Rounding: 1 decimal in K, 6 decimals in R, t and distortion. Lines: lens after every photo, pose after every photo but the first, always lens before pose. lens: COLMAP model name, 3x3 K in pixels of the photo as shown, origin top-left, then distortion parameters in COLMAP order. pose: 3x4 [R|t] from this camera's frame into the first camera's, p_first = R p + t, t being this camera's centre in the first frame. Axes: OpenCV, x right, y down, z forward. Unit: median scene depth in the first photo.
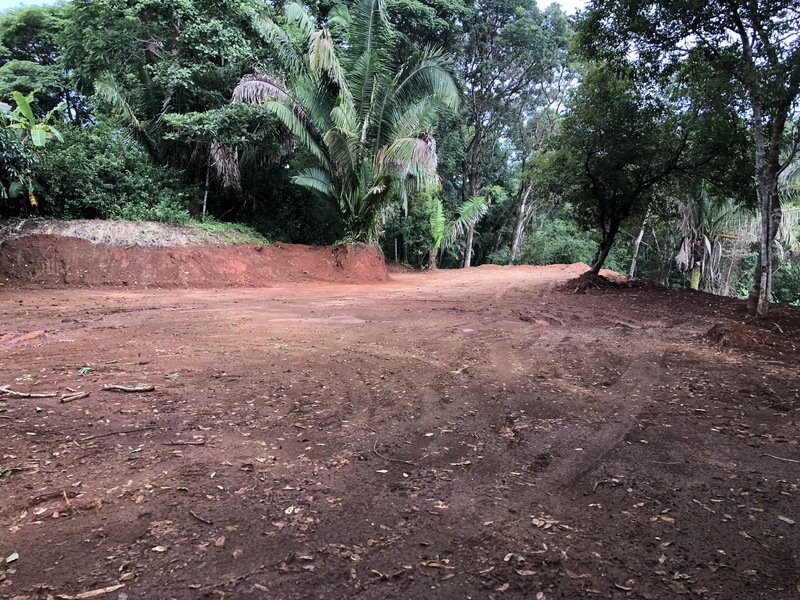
lens RADIAL K [[668.9, 0, 399.2], [0, 668.9, 293.4], [0, 0, 1]] dist [0.052900, -0.049756]
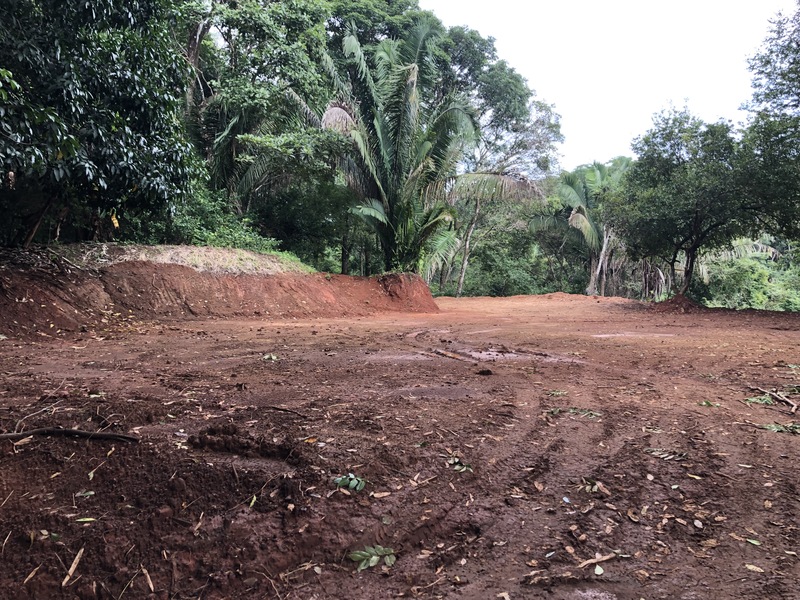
lens RADIAL K [[668.9, 0, 404.3], [0, 668.9, 294.4], [0, 0, 1]] dist [0.052900, -0.049756]
pose [[0.936641, -0.008831, 0.350179, -0.495347], [0.029297, 0.998155, -0.053191, 0.012254], [-0.349063, 0.060080, 0.935171, 0.067445]]
